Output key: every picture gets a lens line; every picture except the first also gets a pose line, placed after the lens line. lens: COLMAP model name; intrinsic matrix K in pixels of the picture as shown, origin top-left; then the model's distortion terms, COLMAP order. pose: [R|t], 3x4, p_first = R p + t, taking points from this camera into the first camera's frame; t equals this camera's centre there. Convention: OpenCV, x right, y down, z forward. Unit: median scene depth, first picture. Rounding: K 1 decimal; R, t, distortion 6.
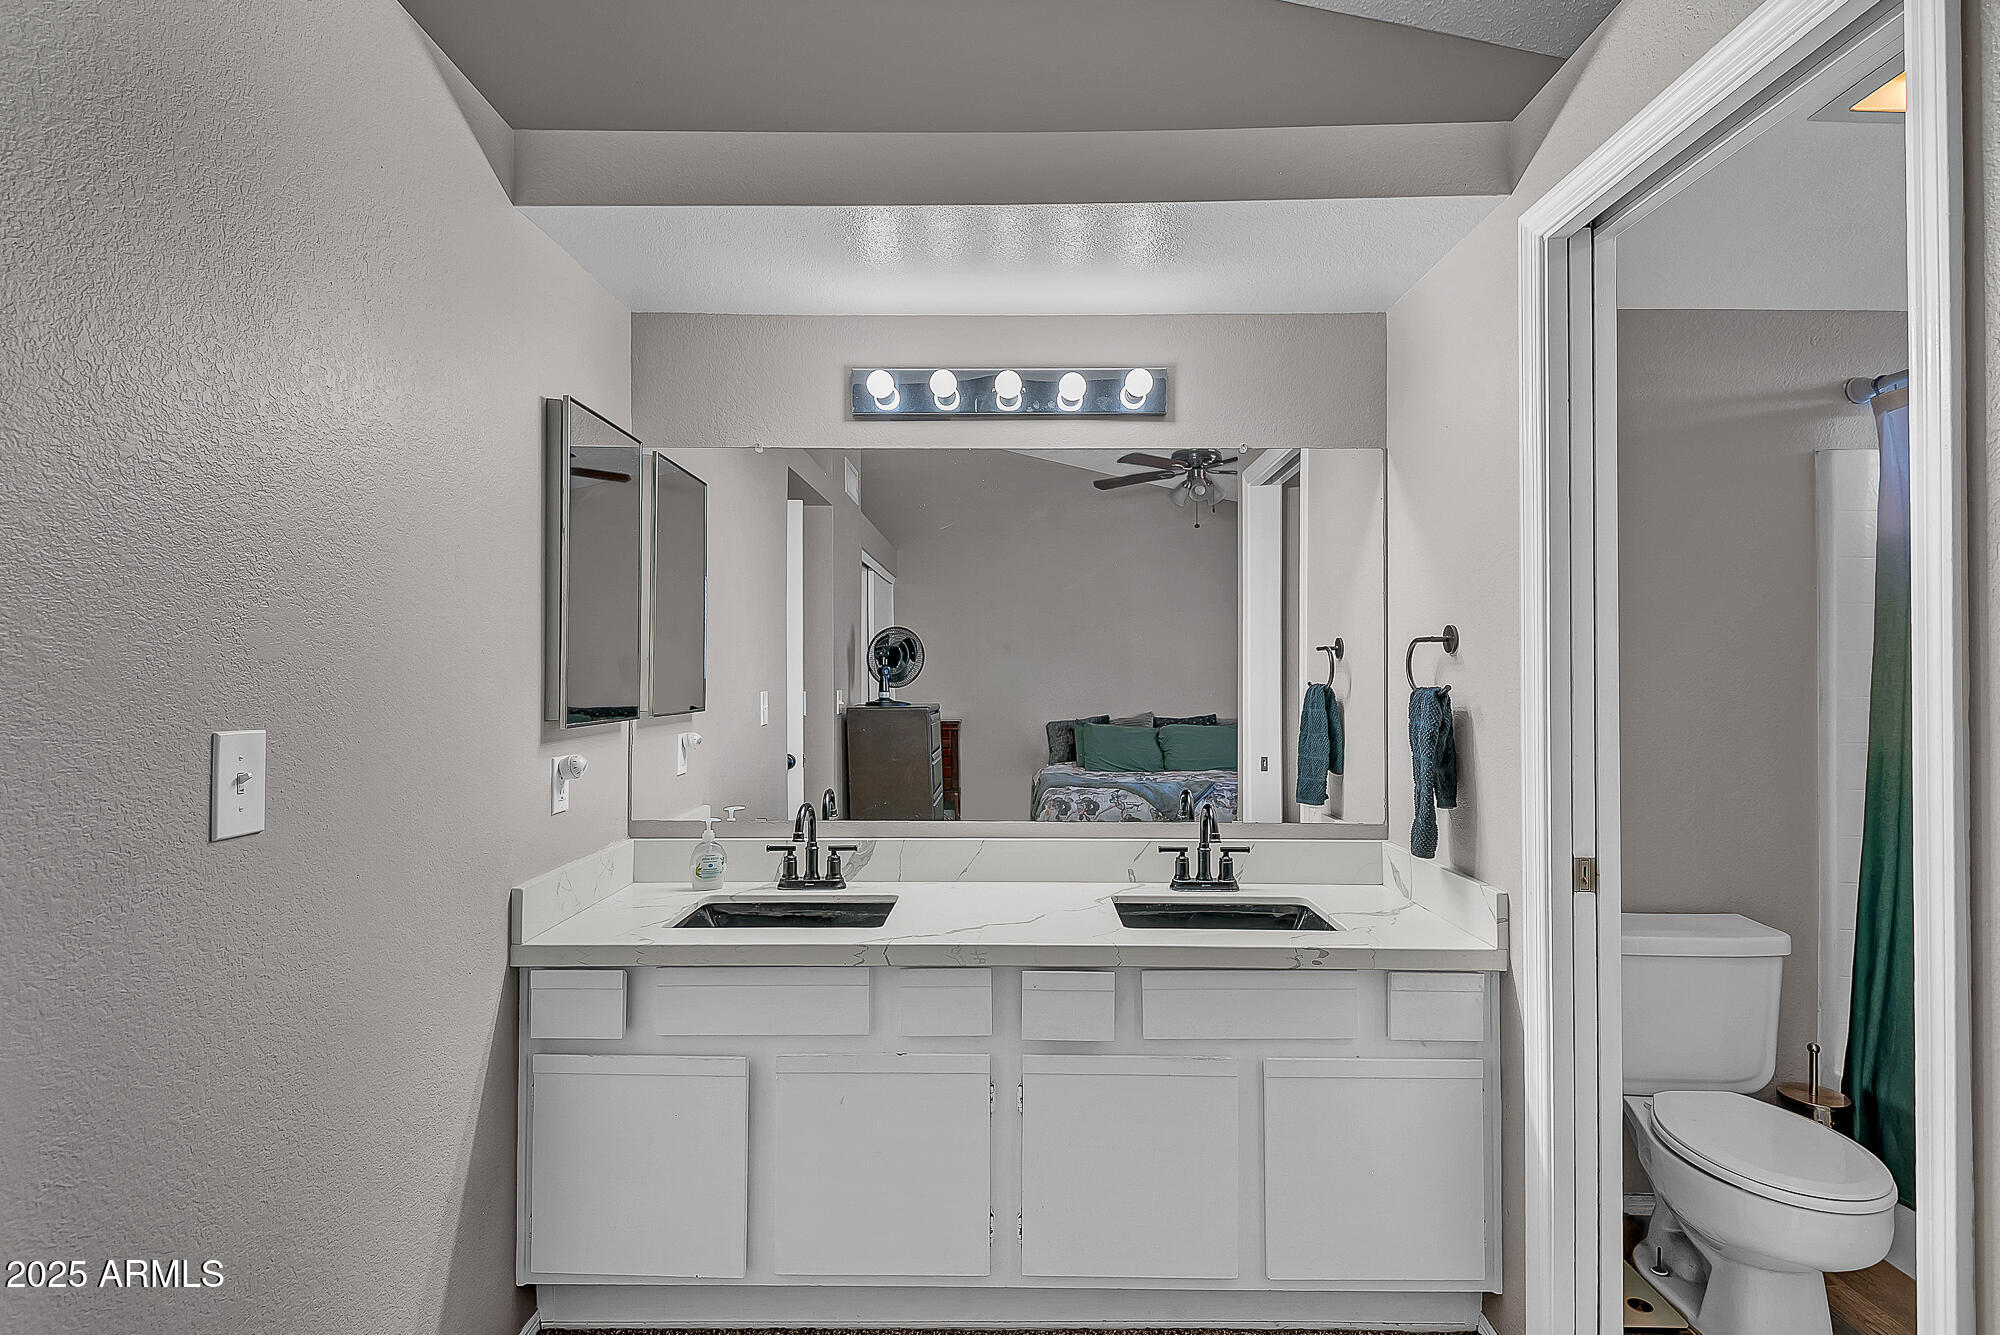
lens RADIAL K [[910.9, 0, 1002.5], [0, 910.9, 660.0], [0, 0, 1]] dist [0.020953, -0.019684]
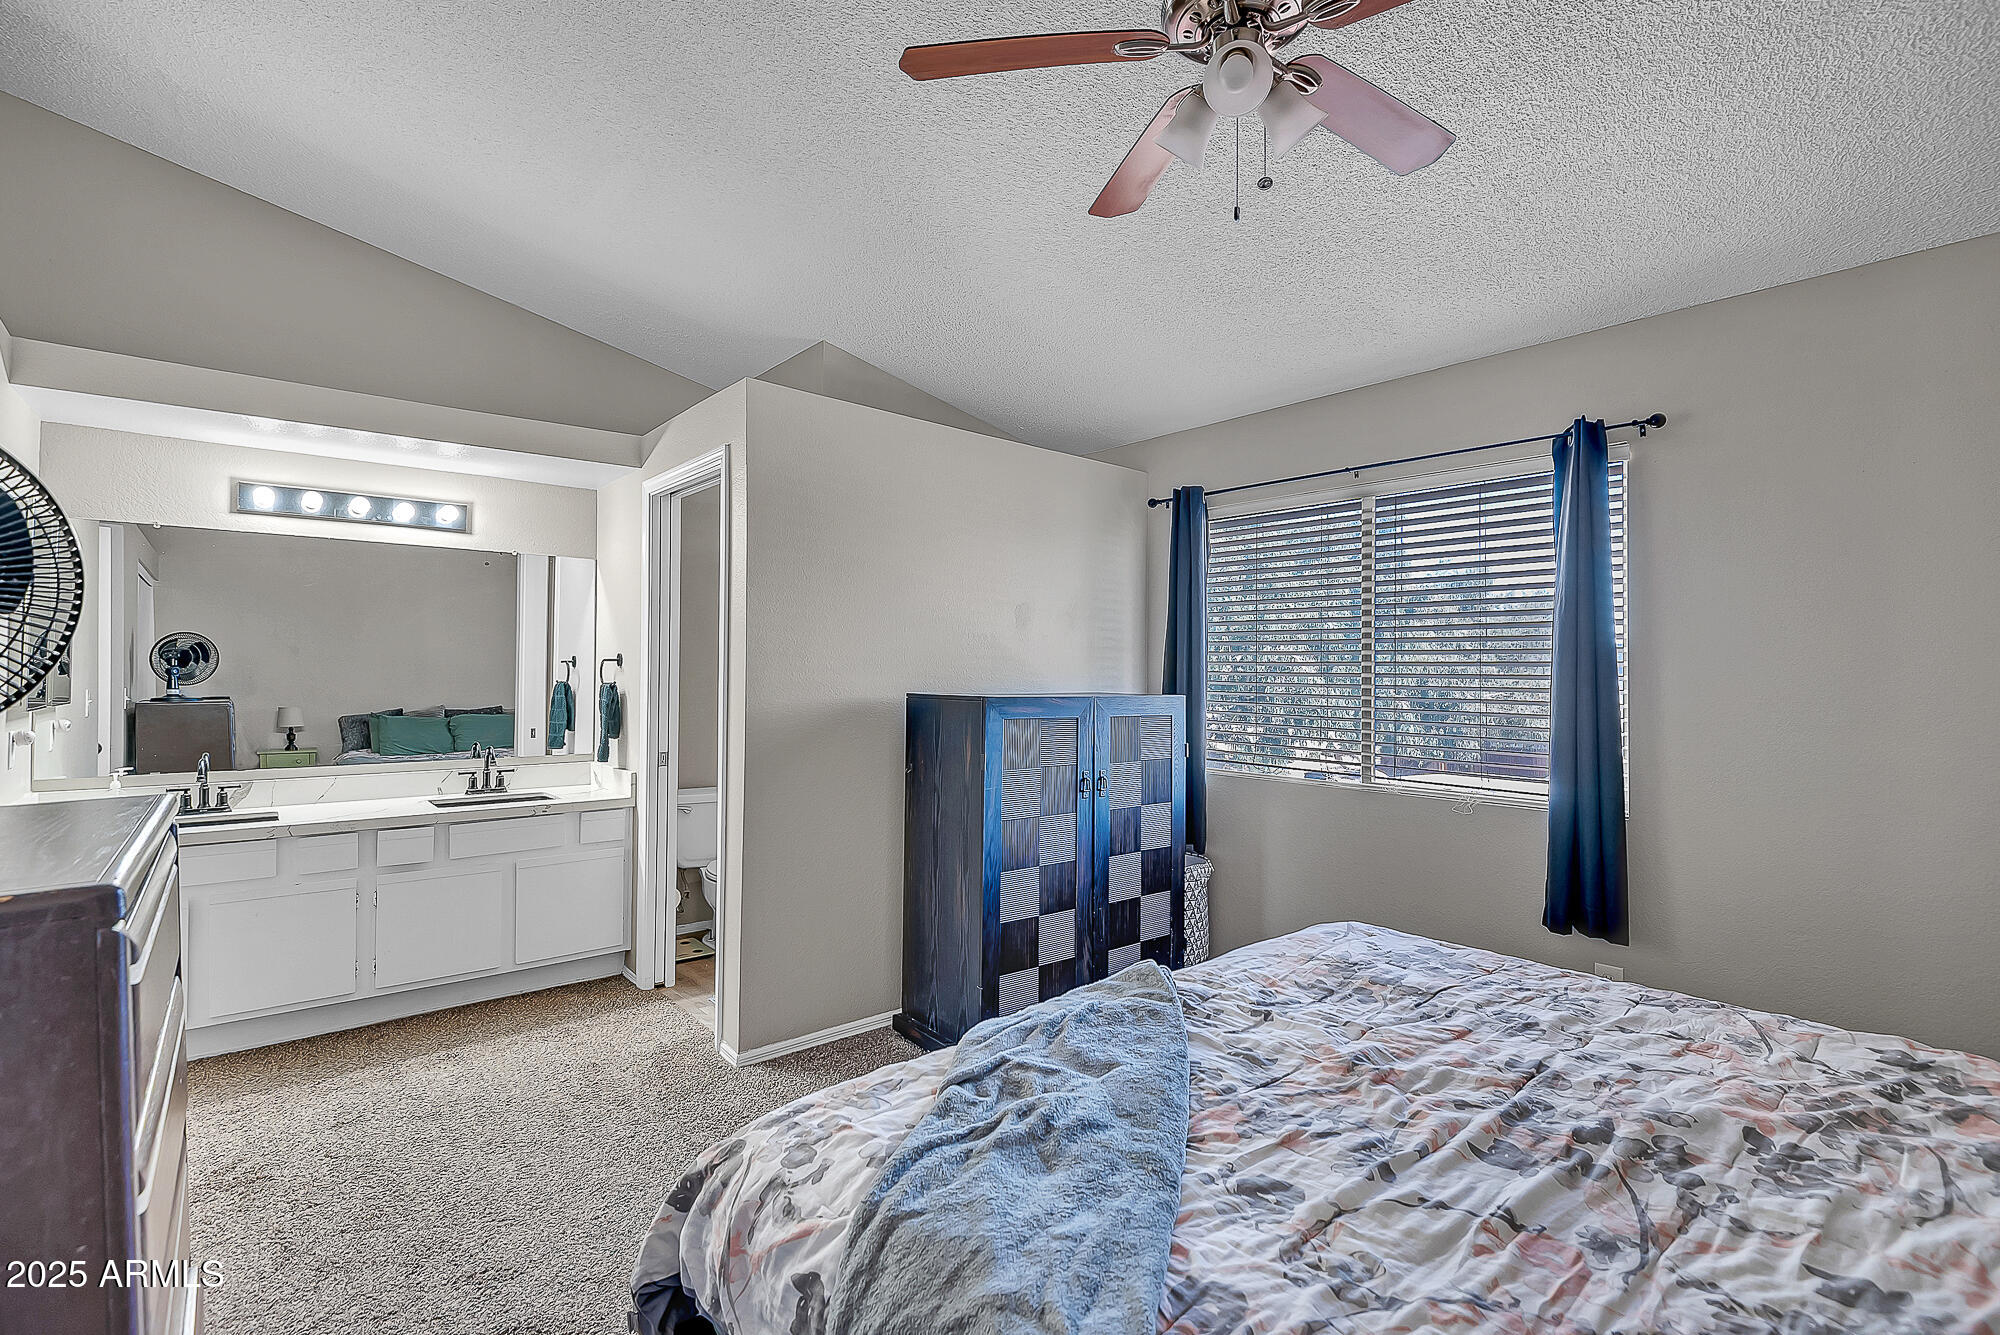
lens RADIAL K [[910.9, 0, 1002.5], [0, 910.9, 660.0], [0, 0, 1]] dist [0.020953, -0.019684]
pose [[0.750242, 0.012369, 0.661047, -0.216793], [-0.014008, 0.999898, -0.002811, -0.025543], [-0.661014, -0.007150, 0.750339, -1.046447]]
